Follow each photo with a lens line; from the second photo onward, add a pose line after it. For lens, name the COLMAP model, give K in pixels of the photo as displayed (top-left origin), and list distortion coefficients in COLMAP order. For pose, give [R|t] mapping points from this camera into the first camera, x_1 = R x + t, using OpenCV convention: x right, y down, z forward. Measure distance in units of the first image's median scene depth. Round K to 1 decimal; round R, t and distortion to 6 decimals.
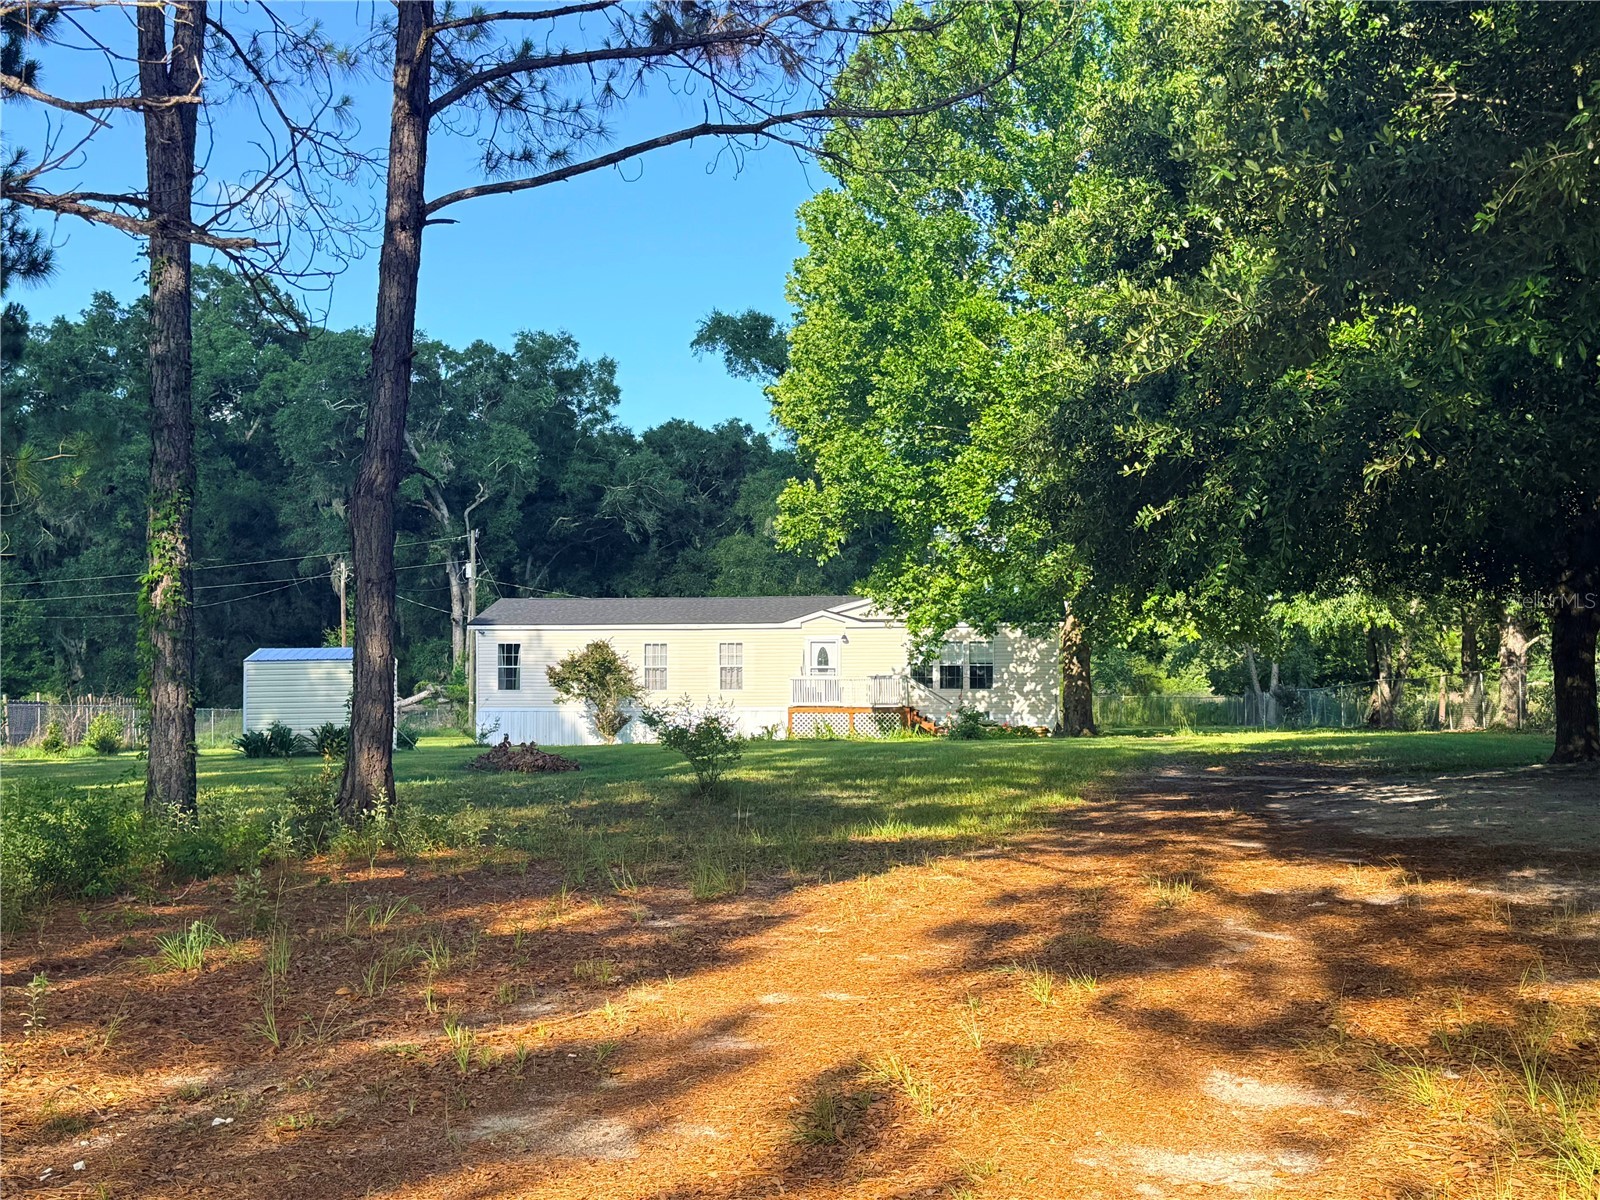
lens RADIAL K [[2095.0, 0, 793.8], [0, 2095.0, 610.9], [0, 0, 1]] dist [0.178030, -0.522296]
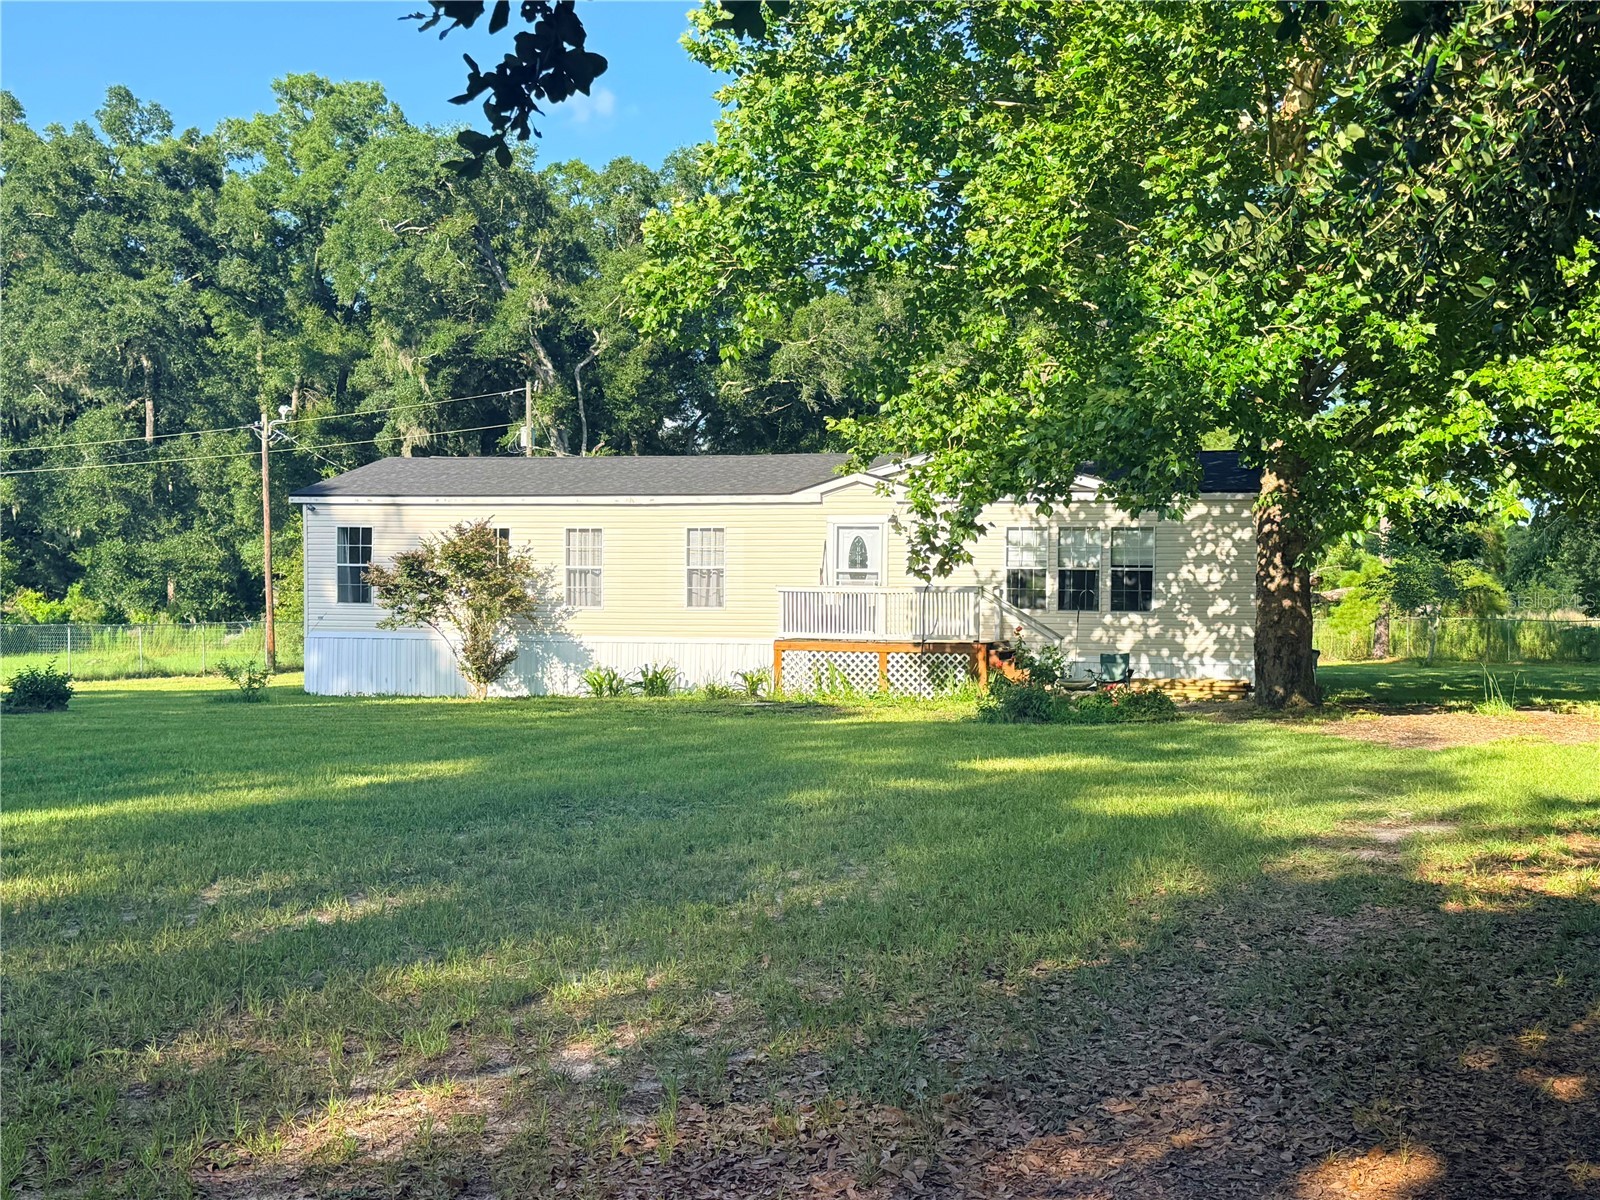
lens RADIAL K [[2095.0, 0, 793.8], [0, 2095.0, 610.9], [0, 0, 1]] dist [0.178030, -0.522296]
pose [[0.986411, 0.011582, -0.163889, 0.089873], [-0.004163, 0.998954, 0.045544, 0.011565], [0.164245, -0.044243, 0.985427, 0.419667]]
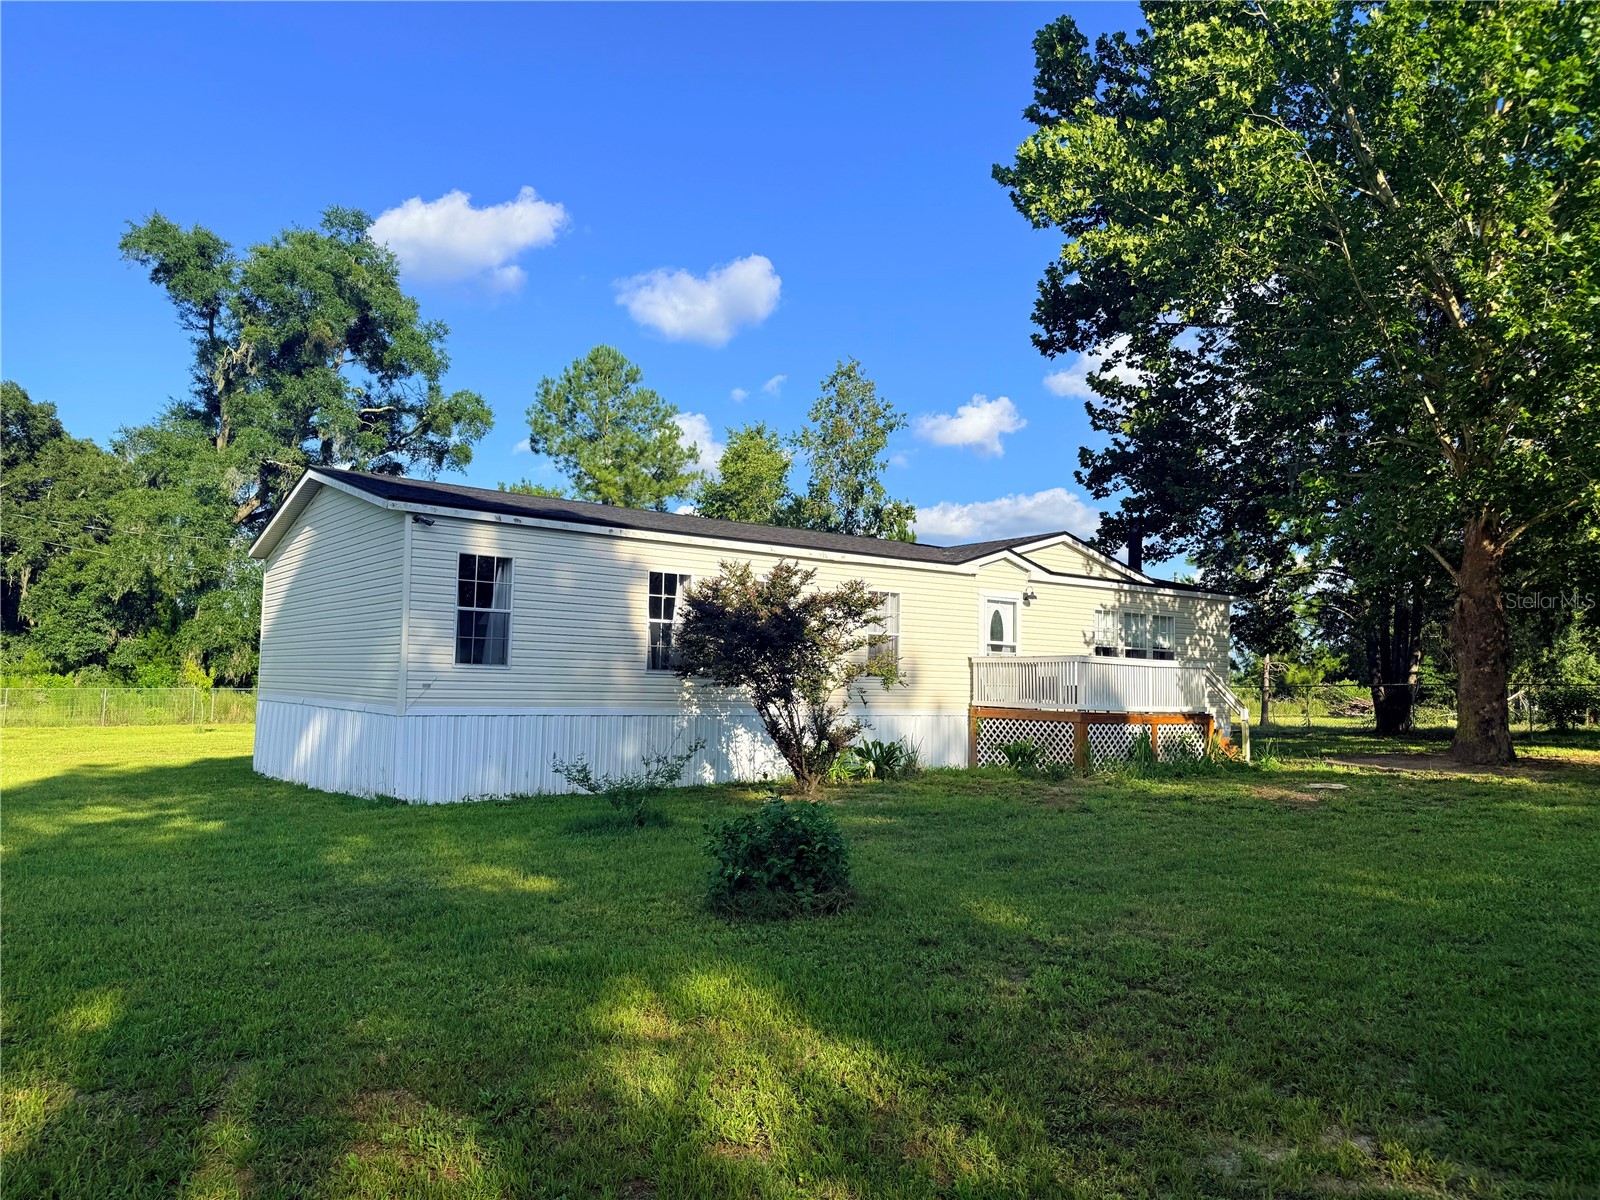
lens RADIAL K [[1117.5, 0, 766.5], [0, 1117.5, 629.7], [0, 0, 1]] dist [0.117029, -0.147581]
pose [[0.734503, 0.052521, 0.676570, -0.249679], [-0.048995, 0.998503, -0.024322, 0.033548], [-0.676834, -0.015284, 0.735977, 0.794174]]
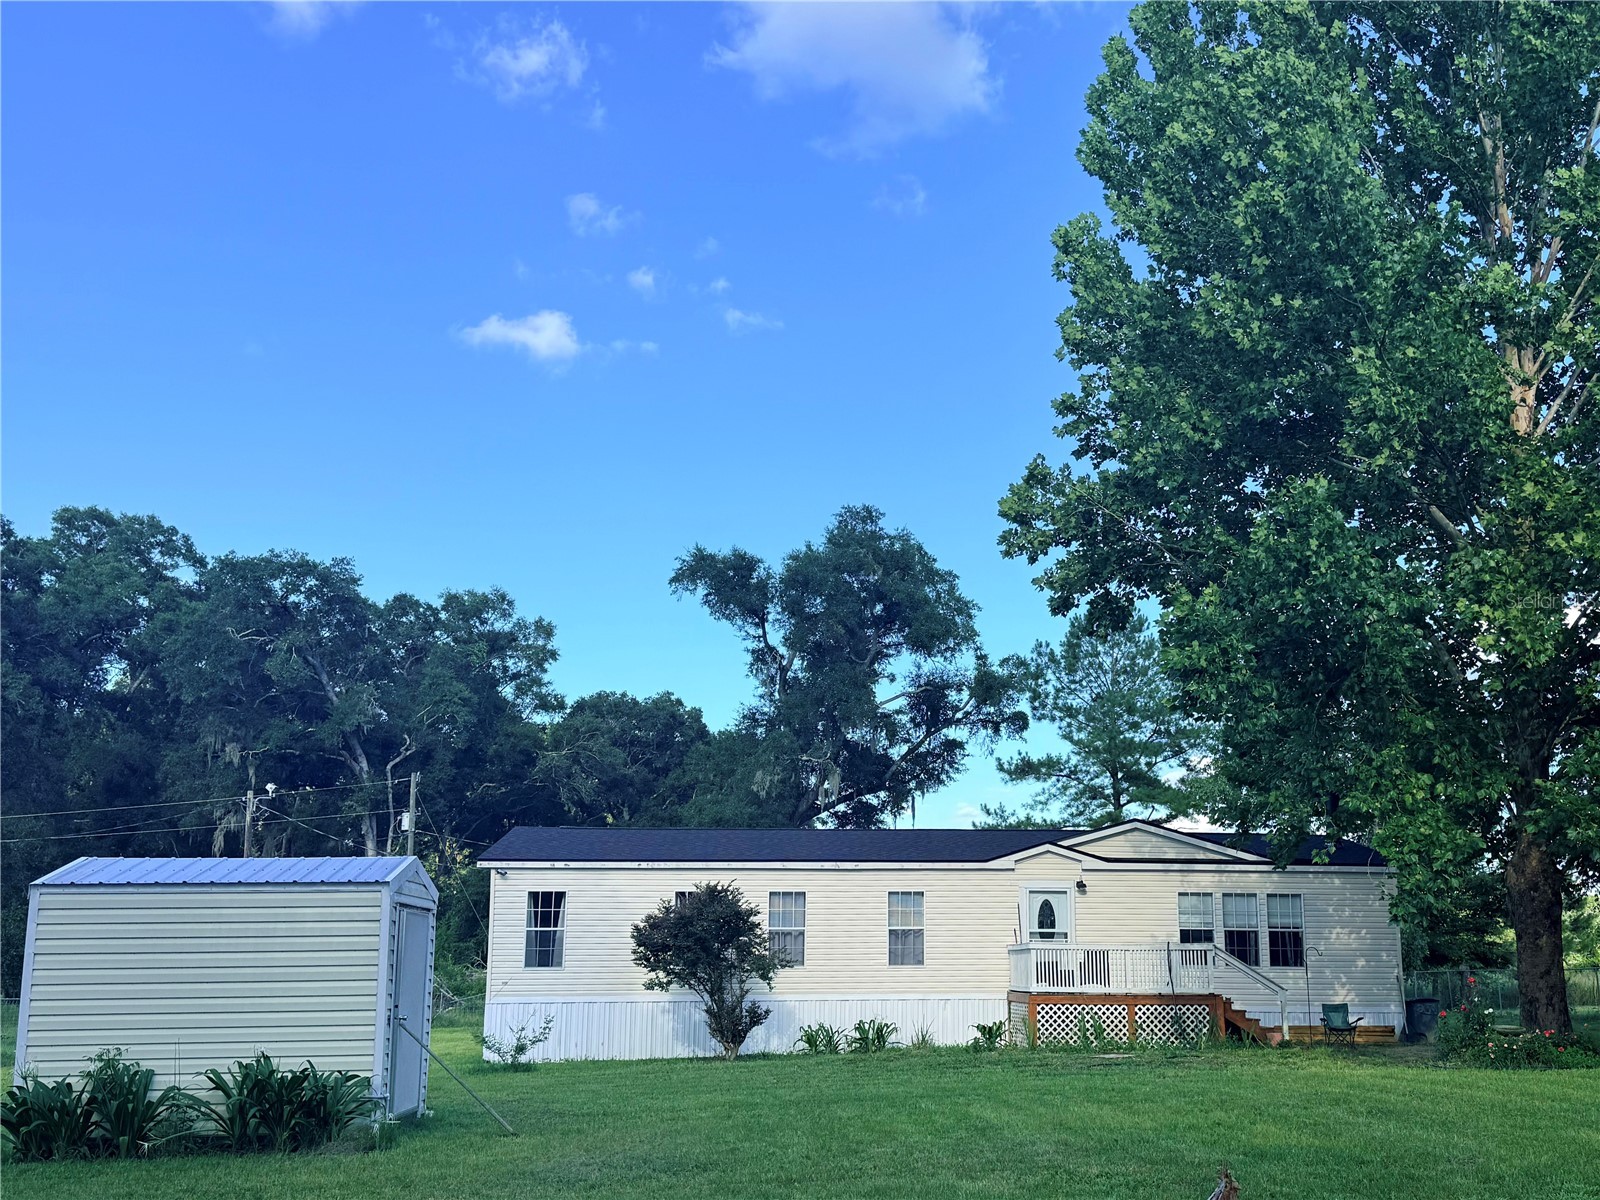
lens RADIAL K [[1563.2, 0, 911.8], [0, 1563.2, 724.0], [0, 0, 1]] dist [0.231728, -0.520844]
pose [[0.980325, 0.032271, 0.194735, -0.122364], [-0.009509, 0.993121, -0.116705, 0.020166], [-0.197162, 0.112557, 0.973888, 0.517439]]
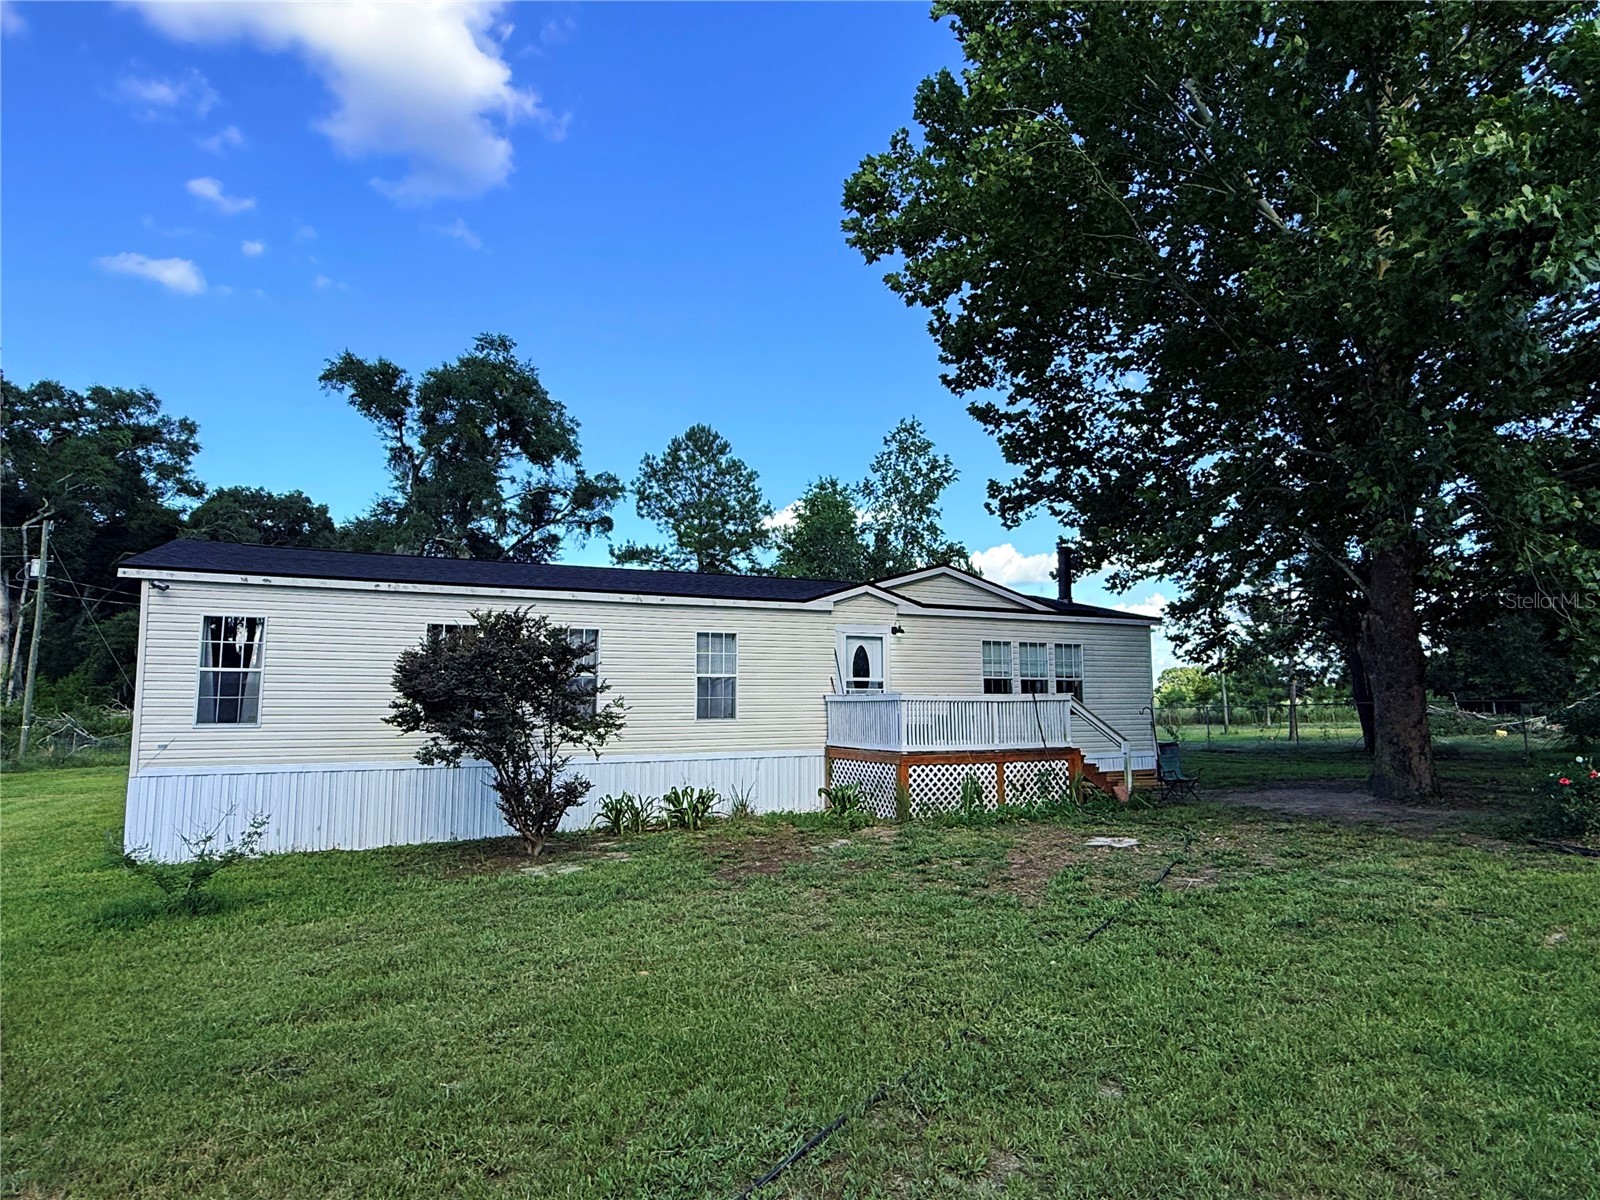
lens RADIAL K [[922.9, 0, 800.0], [0, 922.9, 600.0], [0, 0, 1]] dist [-0.000009, 0.000383]
pose [[0.841848, 0.059754, 0.536396, -0.139489], [-0.019704, 0.996592, -0.080095, 0.025220], [-0.539354, 0.056859, 0.840157, 0.776630]]
